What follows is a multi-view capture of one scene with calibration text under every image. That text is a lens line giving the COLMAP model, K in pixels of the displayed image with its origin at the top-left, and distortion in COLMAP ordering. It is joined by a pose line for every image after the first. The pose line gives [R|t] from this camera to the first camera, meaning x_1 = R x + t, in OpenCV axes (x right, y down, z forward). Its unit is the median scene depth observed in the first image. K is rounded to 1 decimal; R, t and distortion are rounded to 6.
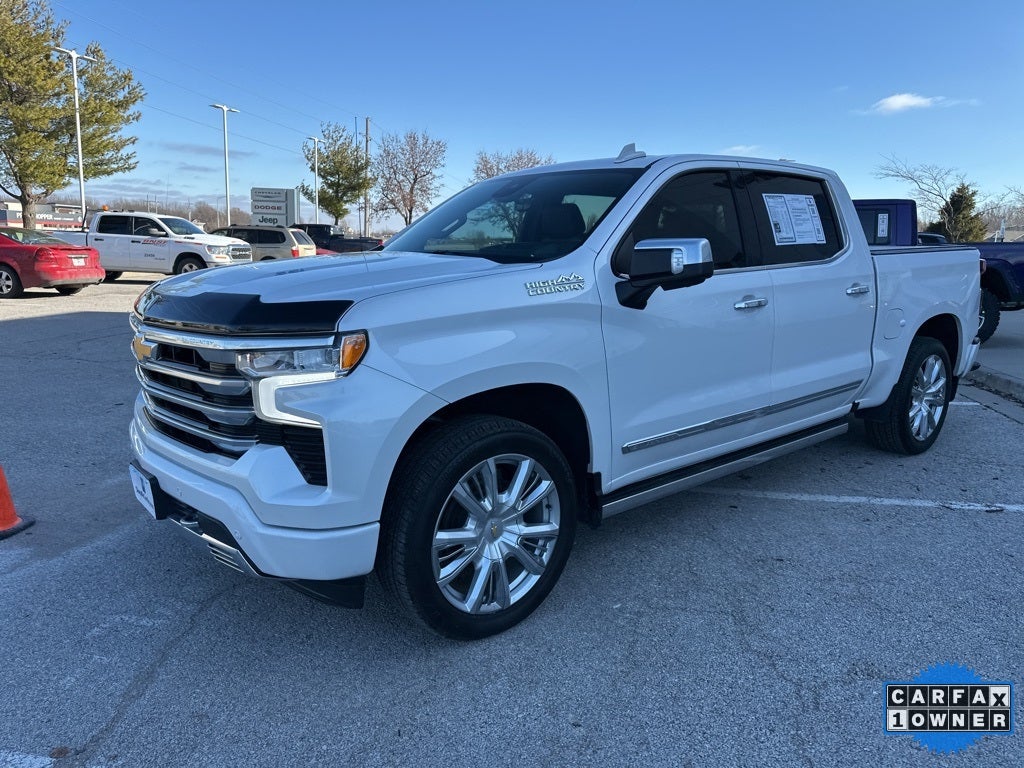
lens RADIAL K [[712.7, 0, 509.4], [0, 712.7, 387.6], [0, 0, 1]] dist [0.077691, -0.101368]
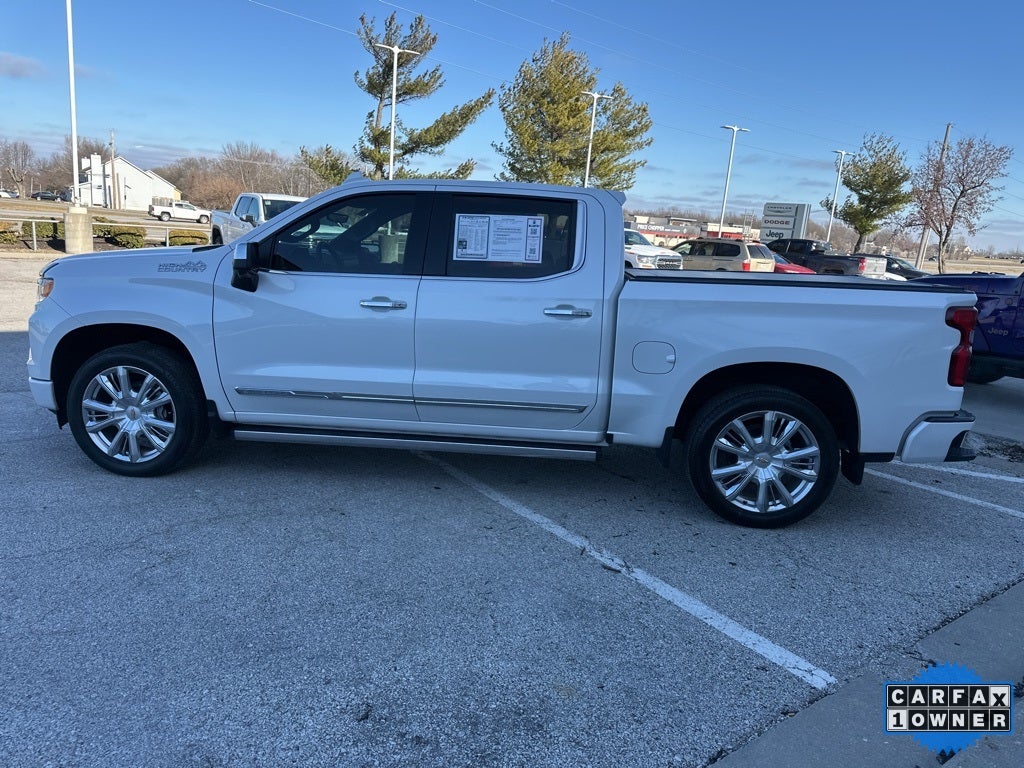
lens RADIAL K [[716.3, 0, 511.7], [0, 716.3, 380.8], [0, 0, 1]] dist [0.051876, -0.057291]
pose [[0.714285, 0.168068, -0.679375, 1.081720], [-0.187111, 0.981260, 0.046024, -0.071168], [0.674378, 0.094244, 0.732347, 0.228300]]
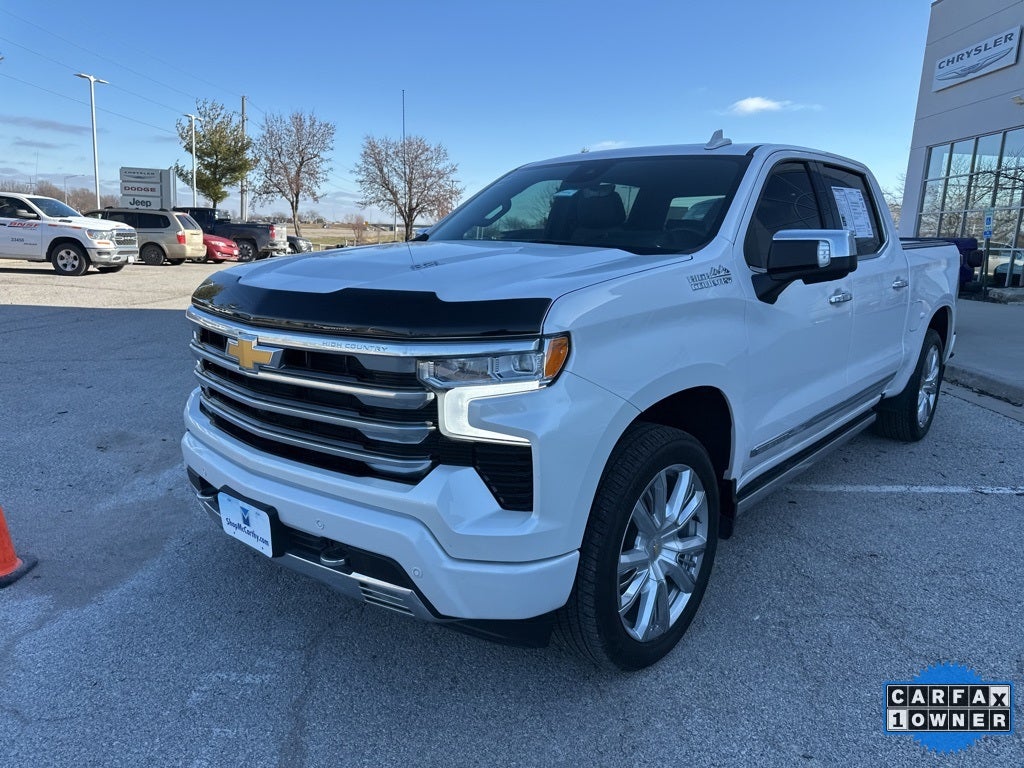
lens RADIAL K [[718.8, 0, 510.4], [0, 718.8, 384.1], [0, 0, 1]] dist [0.033985, -0.038469]
pose [[0.986156, -0.021139, 0.164469, -0.221777], [0.019622, 0.999749, 0.010847, -0.014600], [-0.164657, -0.007469, 0.986323, 0.079572]]
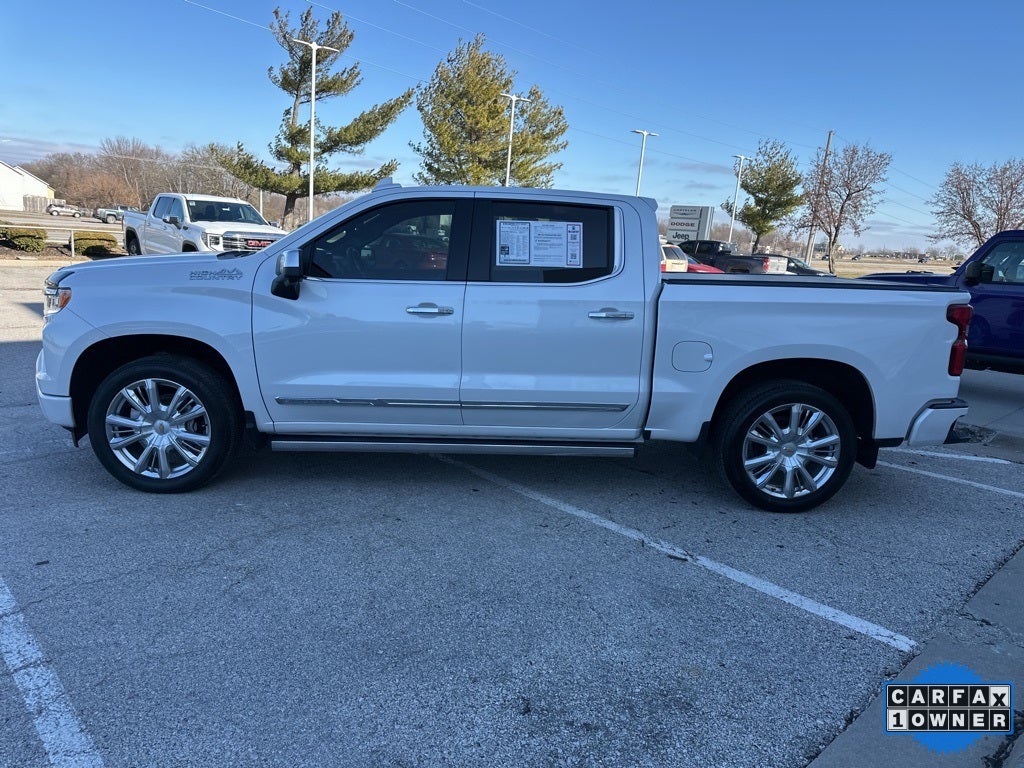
lens RADIAL K [[717.0, 0, 511.2], [0, 717.0, 386.3], [0, 0, 1]] dist [0.051933, -0.059219]
pose [[0.801641, 0.150096, -0.578657, 0.949535], [-0.163401, 0.986121, 0.029420, -0.039966], [0.575041, 0.070969, 0.815041, 0.085601]]
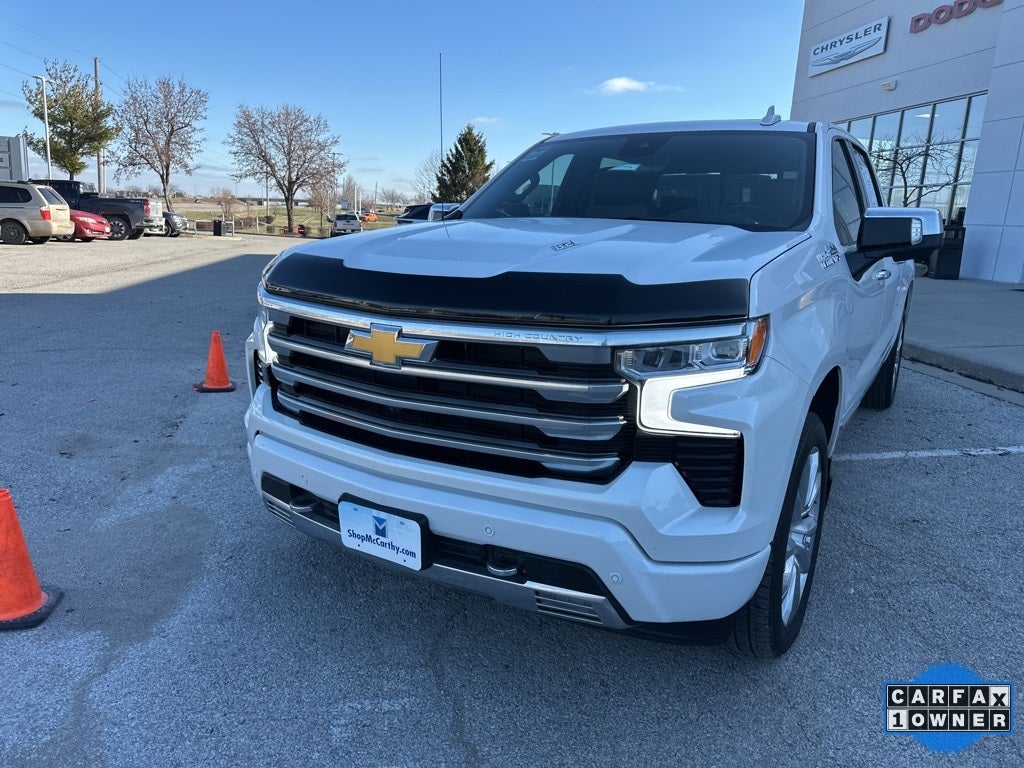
lens RADIAL K [[725.2, 0, 508.9], [0, 725.2, 381.5], [0, 0, 1]] dist [-0.000874, 0.001570]
pose [[0.946275, -0.059890, 0.317769, -0.399459], [0.048502, 0.997869, 0.043636, -0.028874], [-0.319706, -0.025879, 0.947163, 0.160646]]
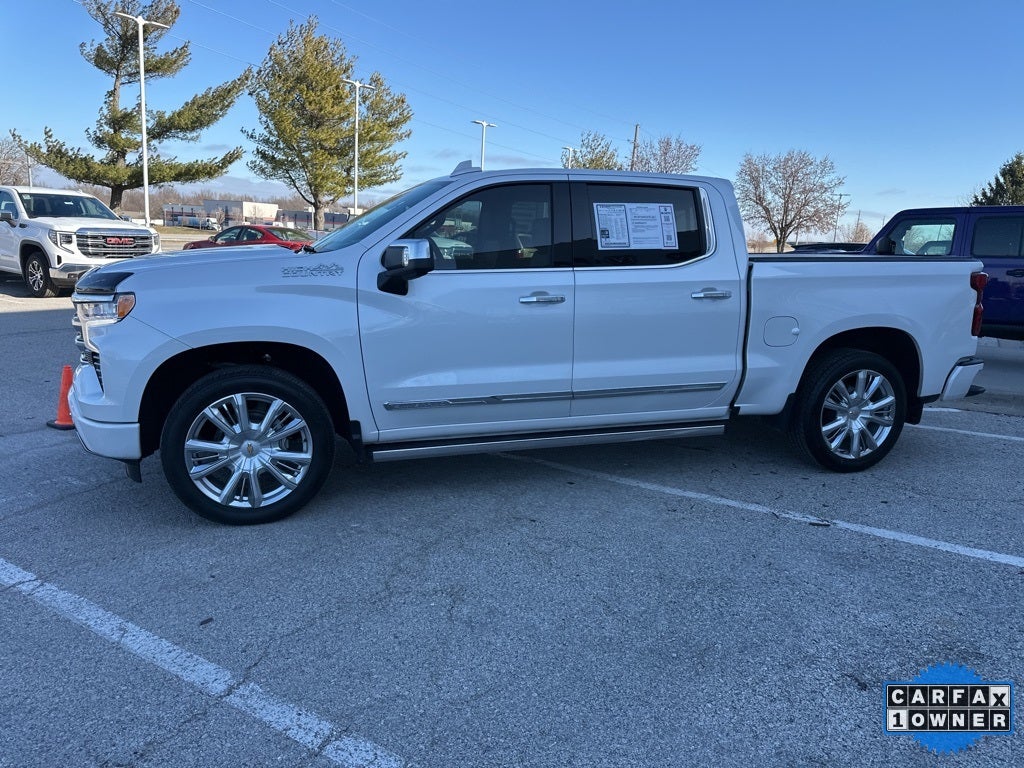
lens RADIAL K [[720.1, 0, 509.9], [0, 720.1, 383.1], [0, 0, 1]] dist [0.013379, -0.005947]
pose [[0.926355, 0.088780, -0.366038, 0.588010], [-0.093027, 0.995645, 0.006059, 0.012009], [0.364982, 0.028439, 0.930580, -0.067859]]
